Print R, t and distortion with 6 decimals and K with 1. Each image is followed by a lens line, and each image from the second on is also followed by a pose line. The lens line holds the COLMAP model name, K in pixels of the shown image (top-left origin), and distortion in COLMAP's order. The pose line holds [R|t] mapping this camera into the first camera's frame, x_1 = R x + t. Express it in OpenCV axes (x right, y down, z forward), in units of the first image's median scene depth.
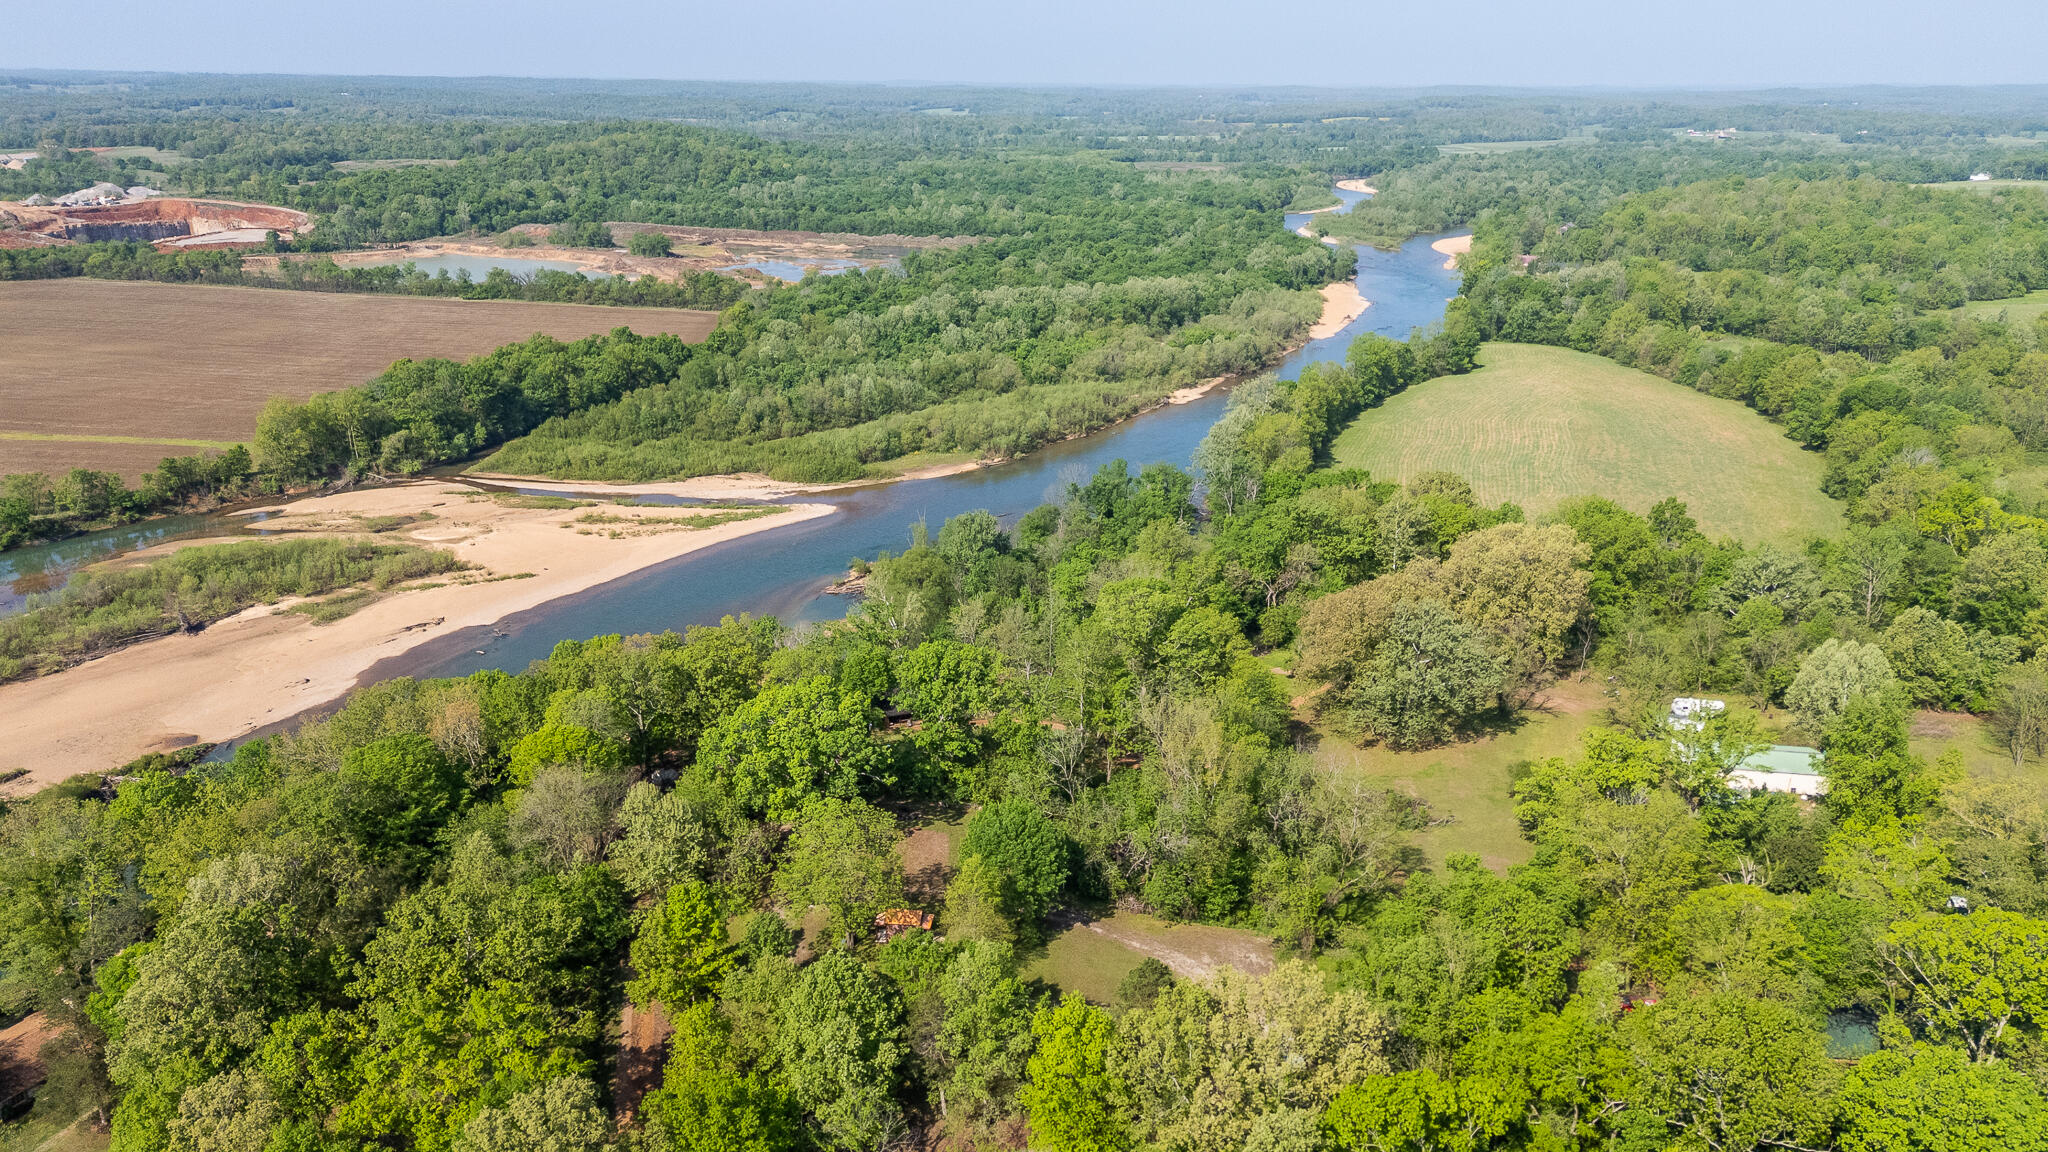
lens RADIAL K [[1502.6, 0, 1025.6], [0, 1502.6, 577.6], [0, 0, 1]] dist [0.072570, -0.062848]
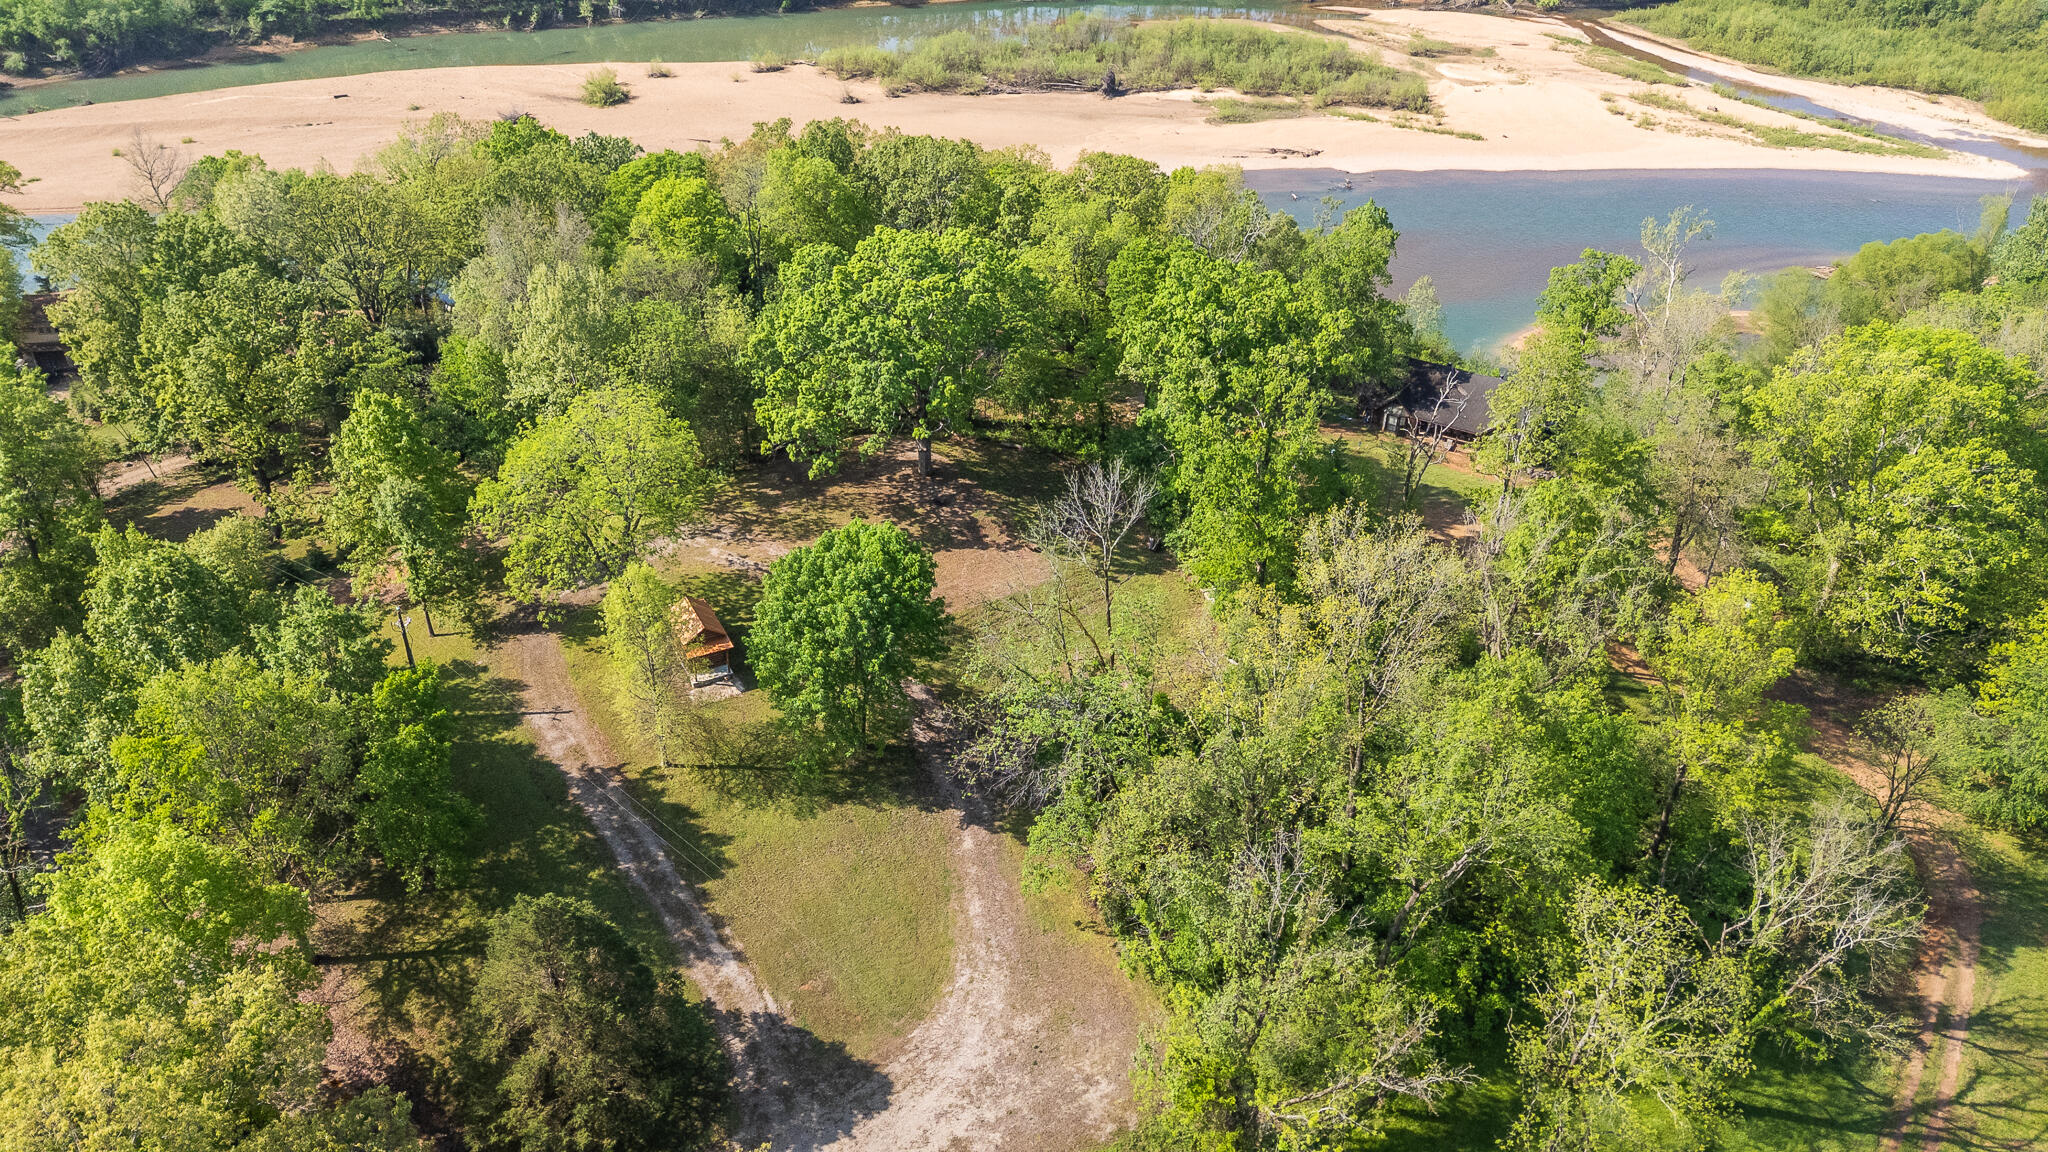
lens RADIAL K [[1506.4, 0, 1025.8], [0, 1506.4, 574.8], [0, 0, 1]] dist [0.068396, -0.057401]
pose [[0.561126, 0.445978, -0.697310, 0.139420], [-0.268948, 0.894961, 0.355967, -0.012479], [0.782818, -0.012202, 0.622131, 0.260900]]
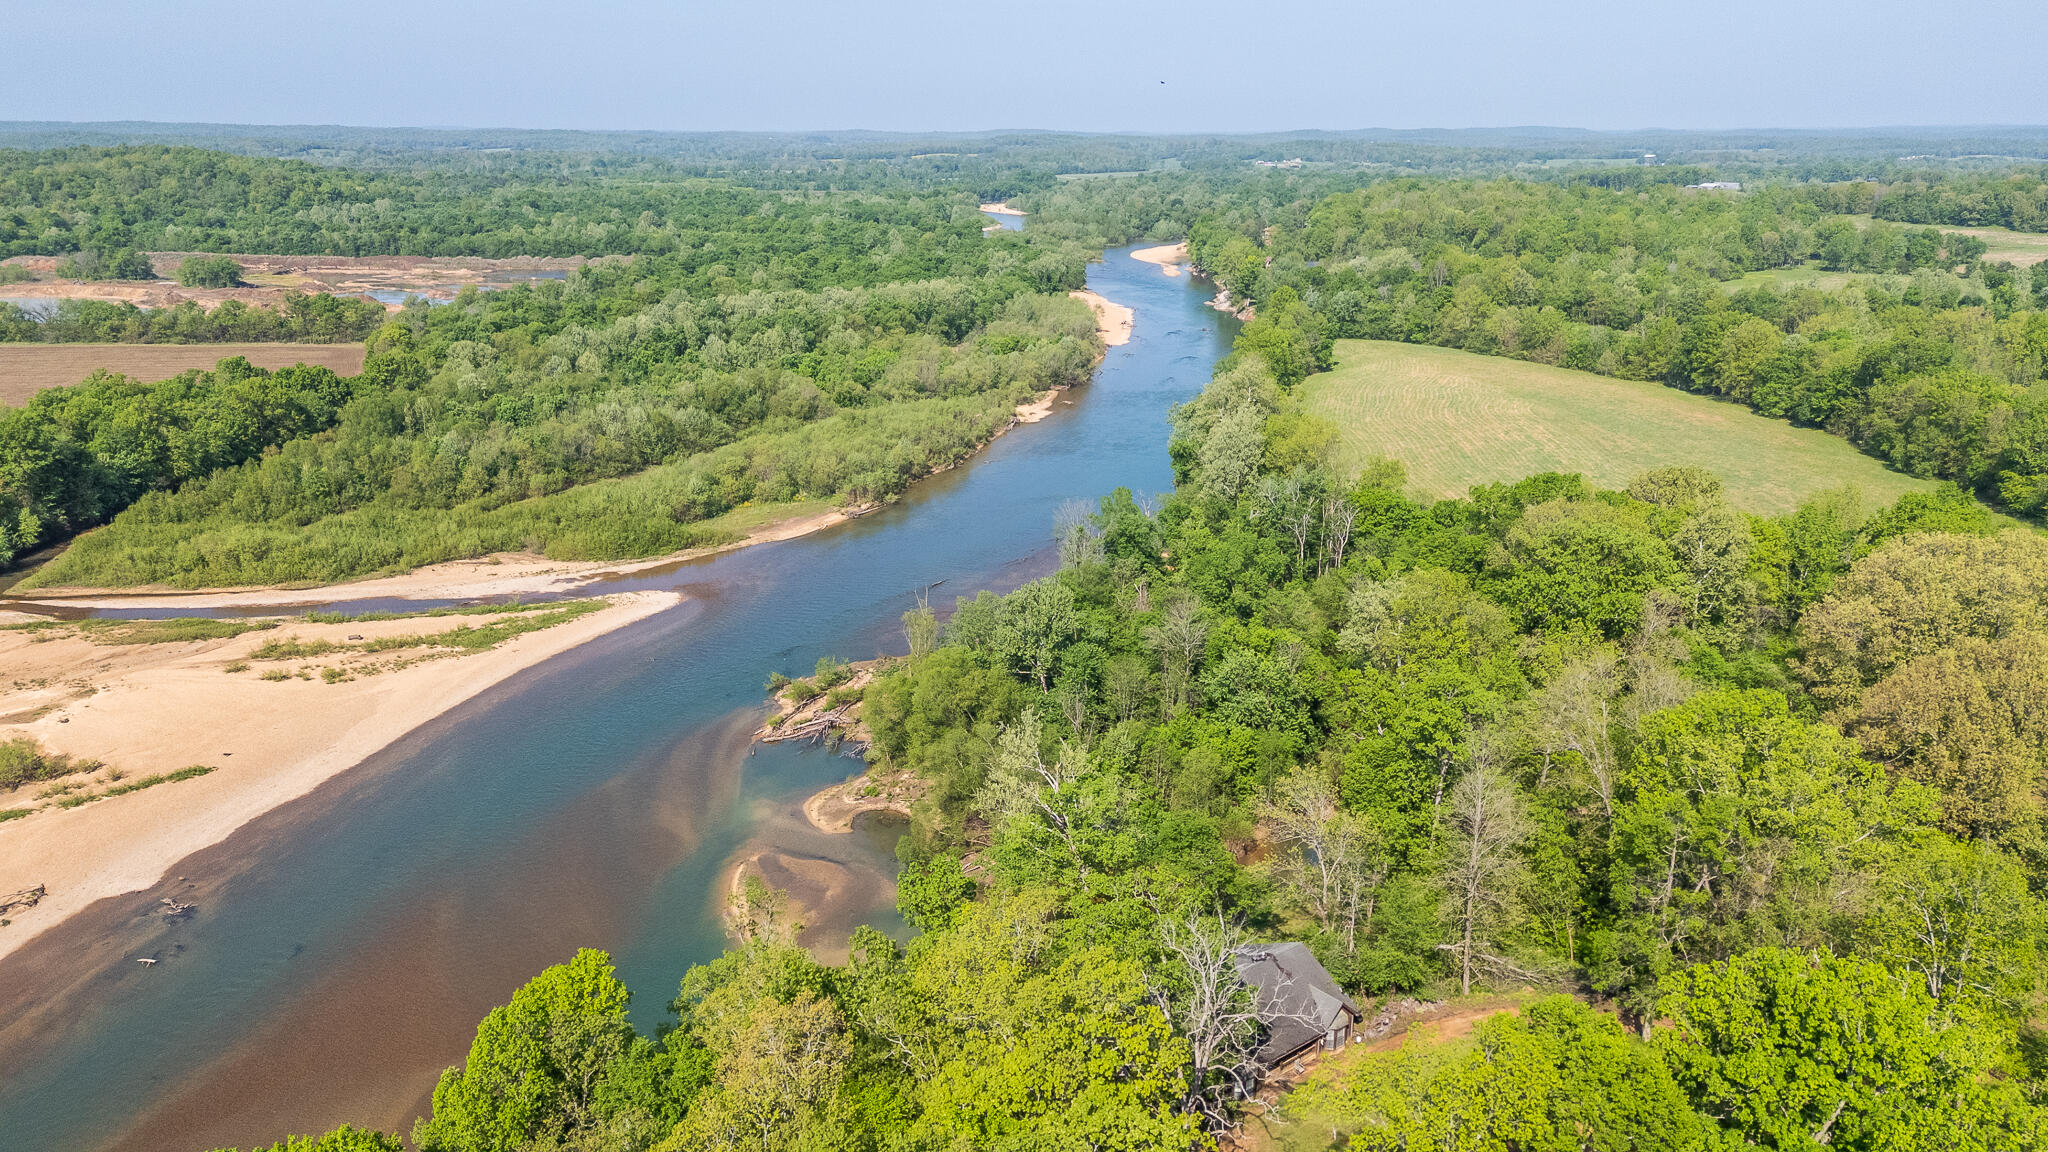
lens RADIAL K [[1502.6, 0, 1025.6], [0, 1502.6, 577.6], [0, 0, 1]] dist [0.072570, -0.062848]
pose [[0.960768, -0.085277, 0.263919, -0.139371], [0.093074, 0.995511, -0.017158, -0.025951], [-0.261271, 0.041049, 0.964392, 0.299110]]
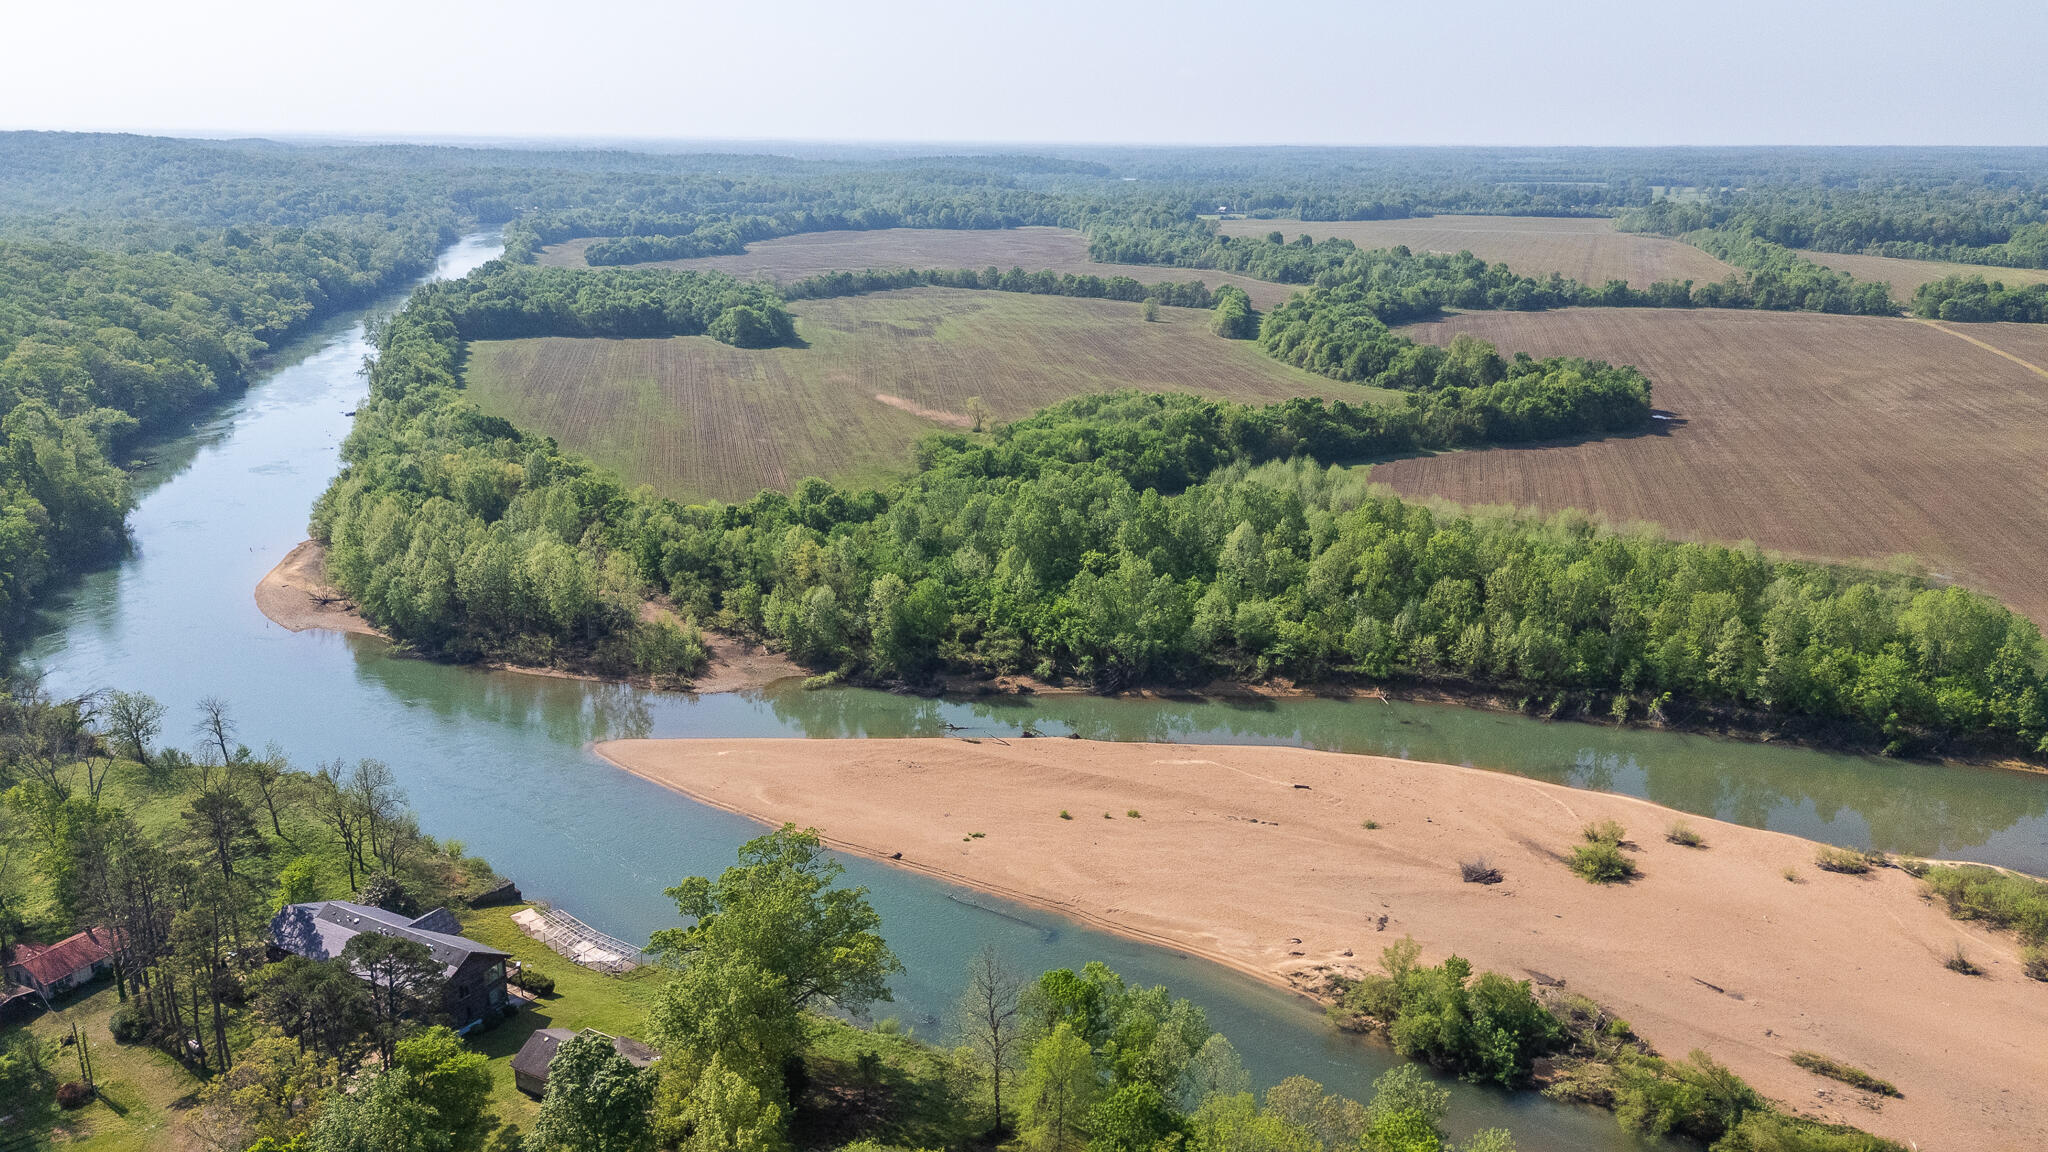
lens RADIAL K [[1502.6, 0, 1025.6], [0, 1502.6, 577.6], [0, 0, 1]] dist [0.072570, -0.062848]
pose [[-0.088778, 0.271797, -0.958251, -0.015733], [-0.323916, 0.901880, 0.285818, -0.082912], [0.941911, 0.335767, 0.007973, 0.305534]]
